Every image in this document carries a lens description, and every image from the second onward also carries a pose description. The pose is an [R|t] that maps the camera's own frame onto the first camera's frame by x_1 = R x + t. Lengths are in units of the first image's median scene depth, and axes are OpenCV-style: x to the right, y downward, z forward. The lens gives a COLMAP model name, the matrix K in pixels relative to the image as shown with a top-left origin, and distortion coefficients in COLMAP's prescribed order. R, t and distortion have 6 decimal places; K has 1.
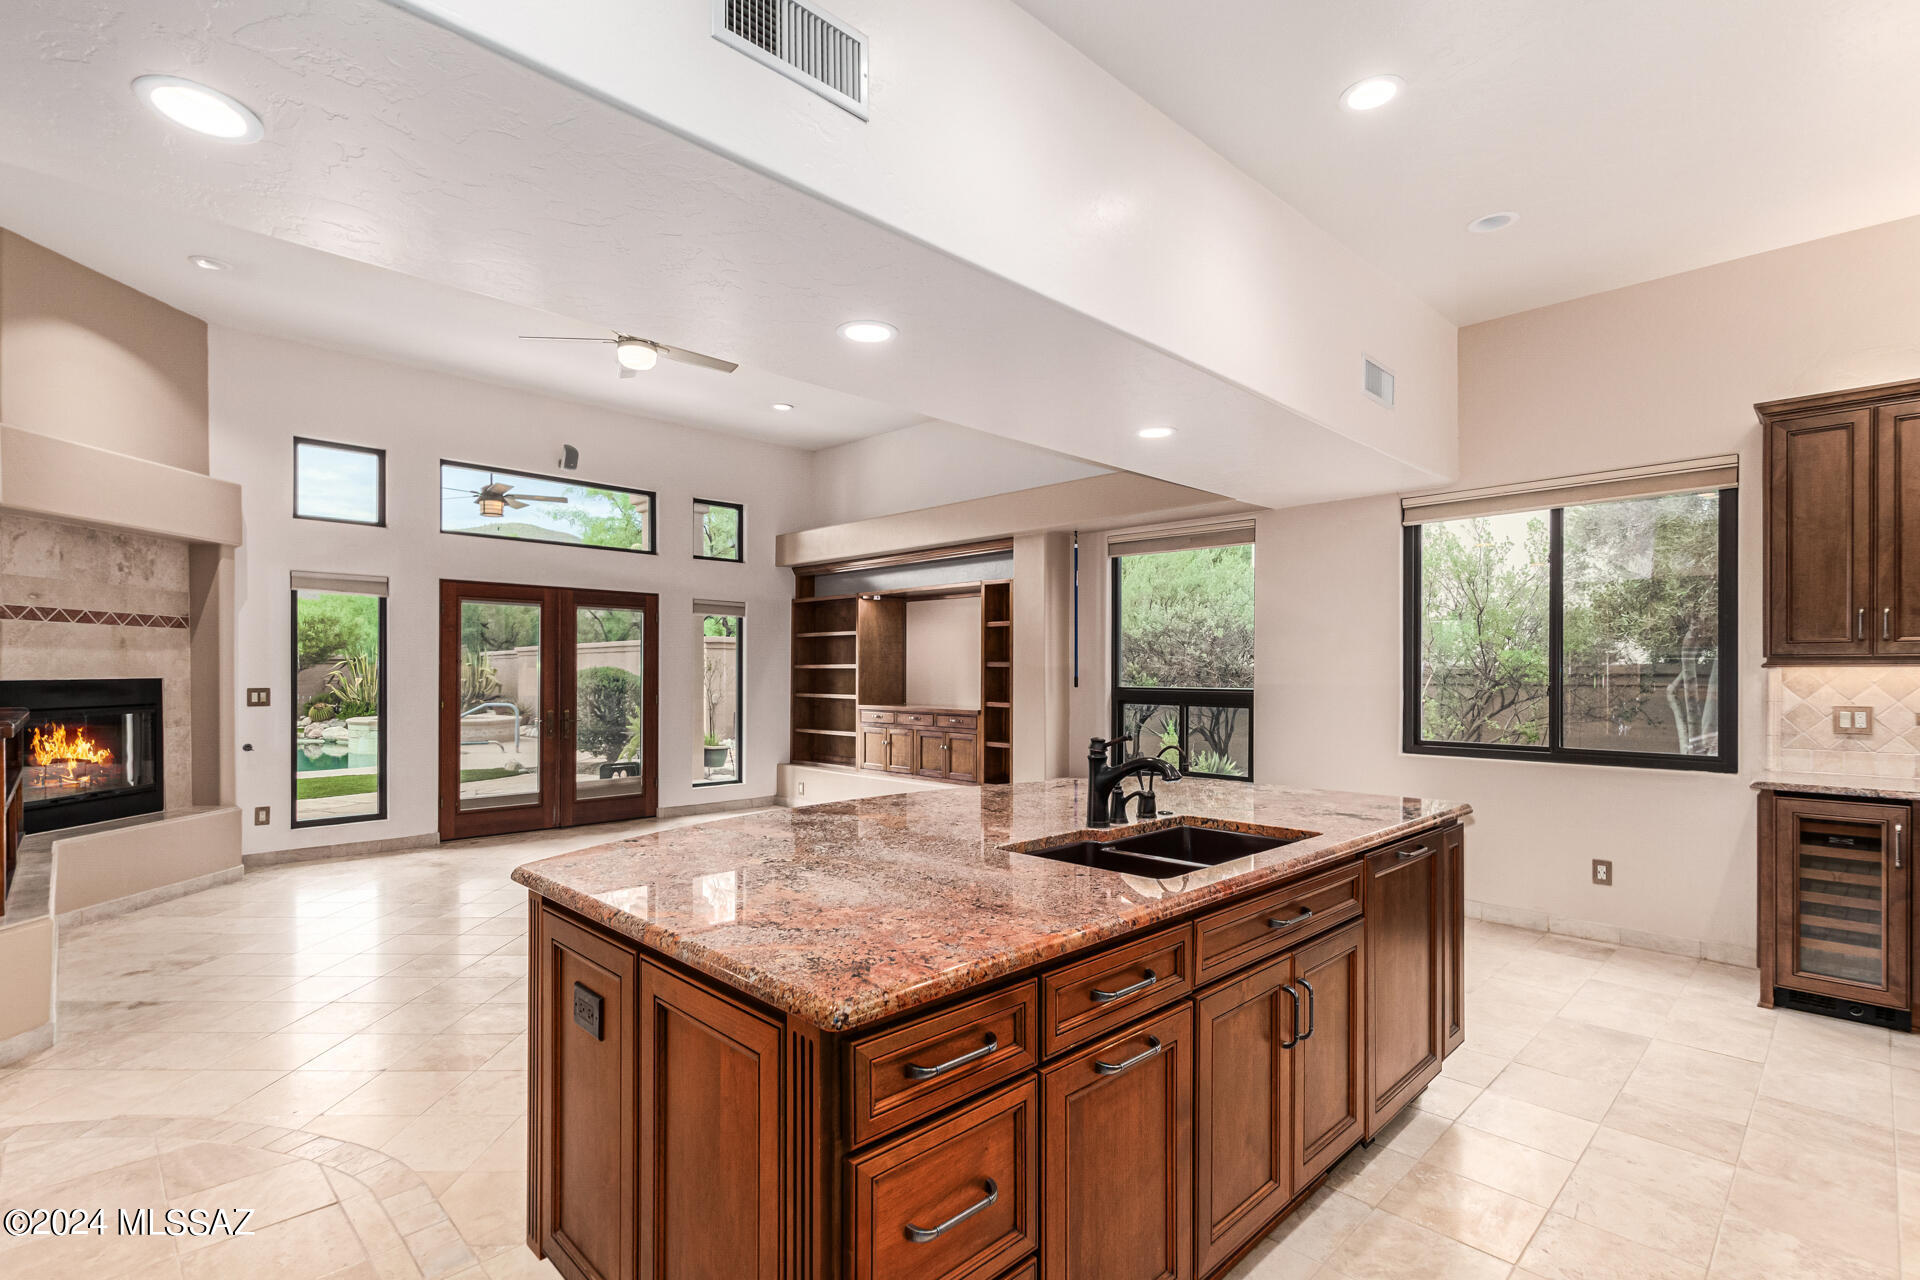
lens RADIAL K [[898.3, 0, 960.1], [0, 898.3, 675.2], [0, 0, 1]] dist [0.009420, -0.002802]
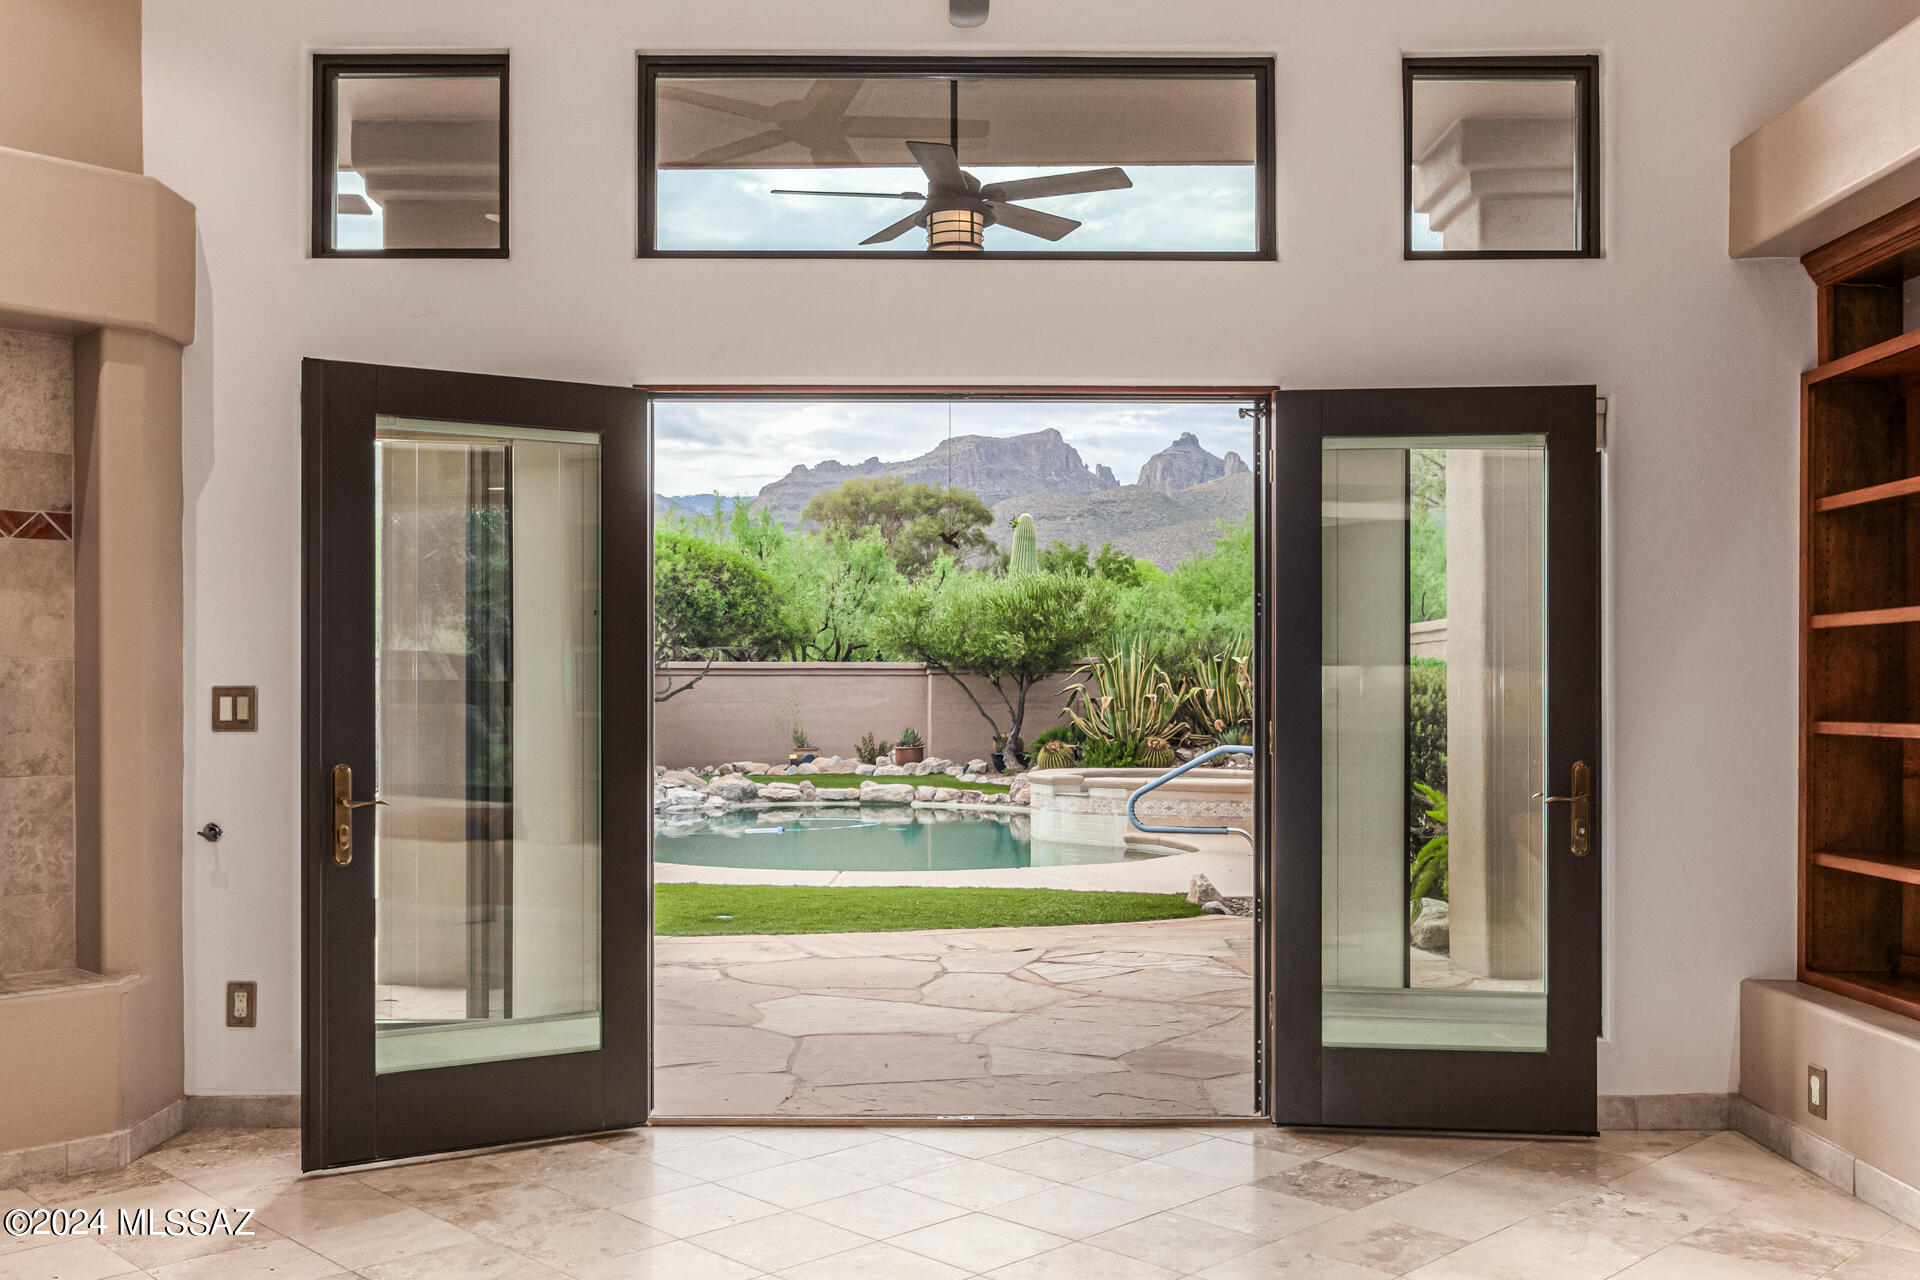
lens RADIAL K [[1726.1, 0, 945.4], [0, 1726.1, 682.8], [0, 0, 1]] dist [0.000848, 0.000516]
pose [[0.708633, -0.007520, -0.705537, -0.005164], [0.000067, 0.999944, -0.010591, 0.018862], [0.705578, 0.007458, 0.708593, 0.610142]]
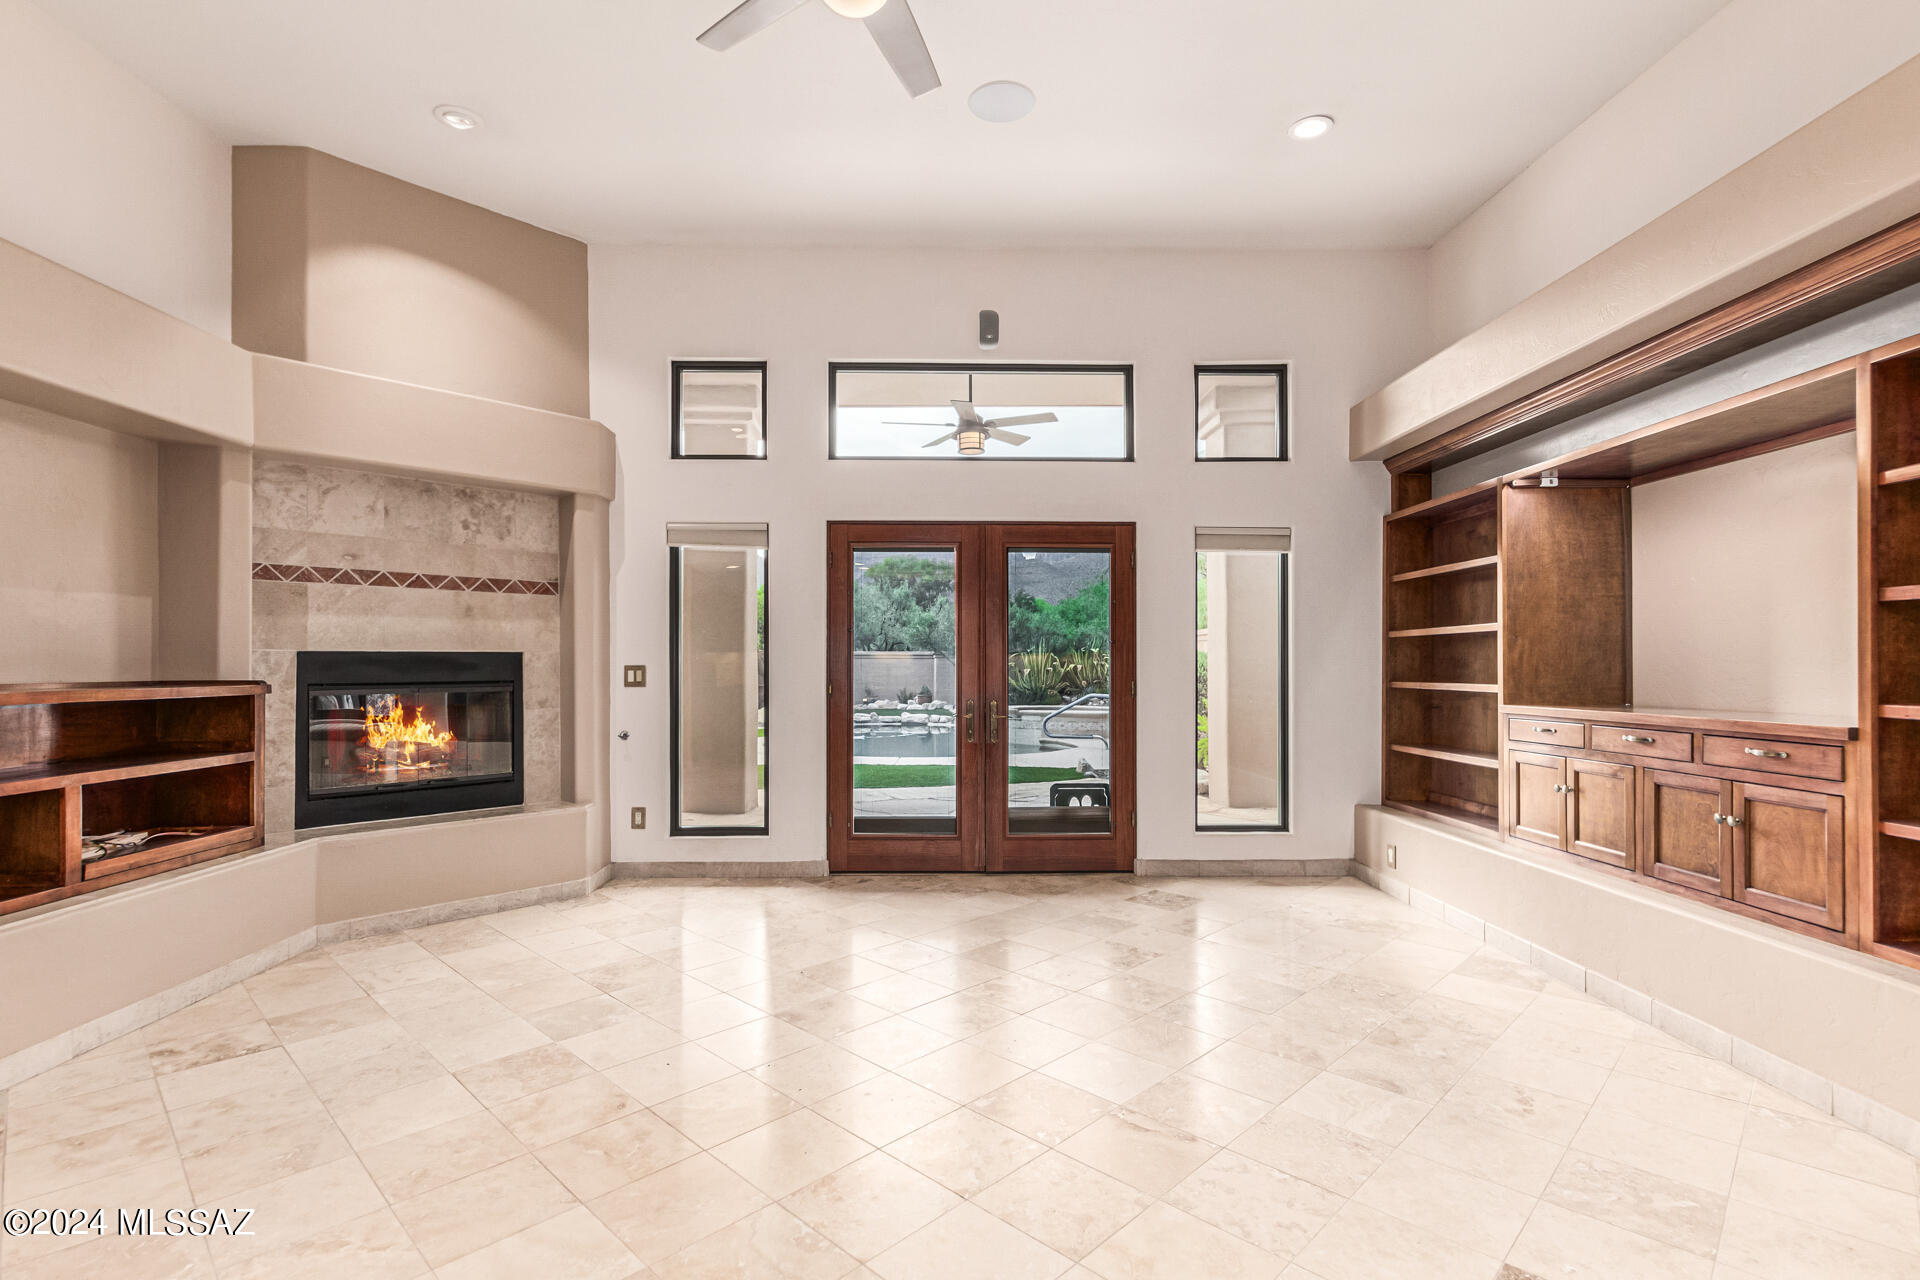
lens RADIAL K [[898.3, 0, 948.5], [0, 898.3, 662.5], [0, 0, 1]] dist [0.009420, -0.002802]
pose [[0.719022, -0.006965, -0.694952, 0.013596], [0.000459, 0.999954, -0.009547, 0.017947], [0.694987, 0.006545, 0.718993, 0.541572]]
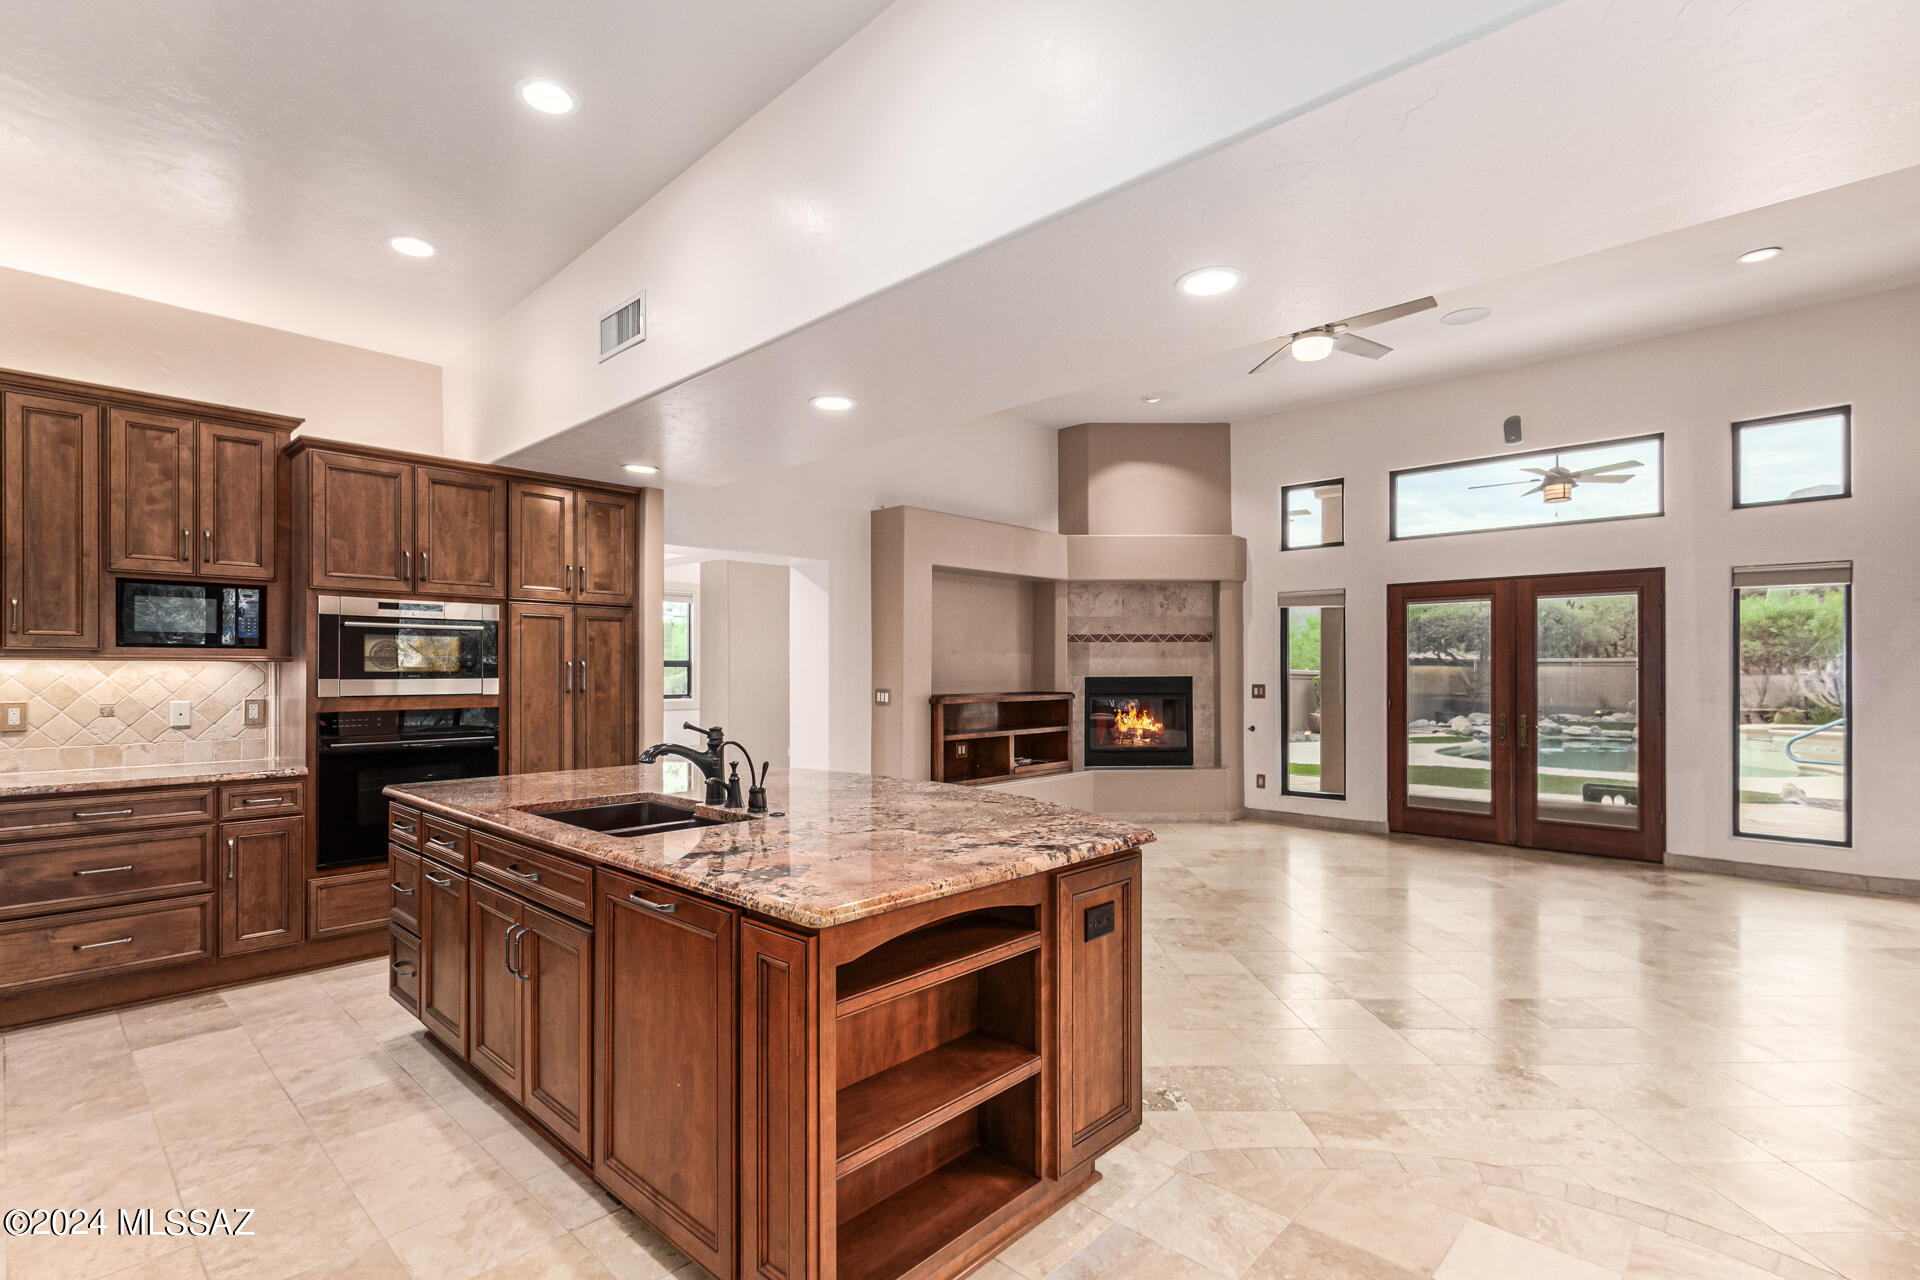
lens RADIAL K [[898.3, 0, 960.0], [0, 898.3, 672.6], [0, 0, 1]] dist [0.009420, -0.002802]
pose [[0.040333, -0.001051, -0.999186, 0.475868], [-0.003151, 0.999994, -0.001179, 0.000109], [0.999181, 0.003196, 0.040330, 0.457262]]
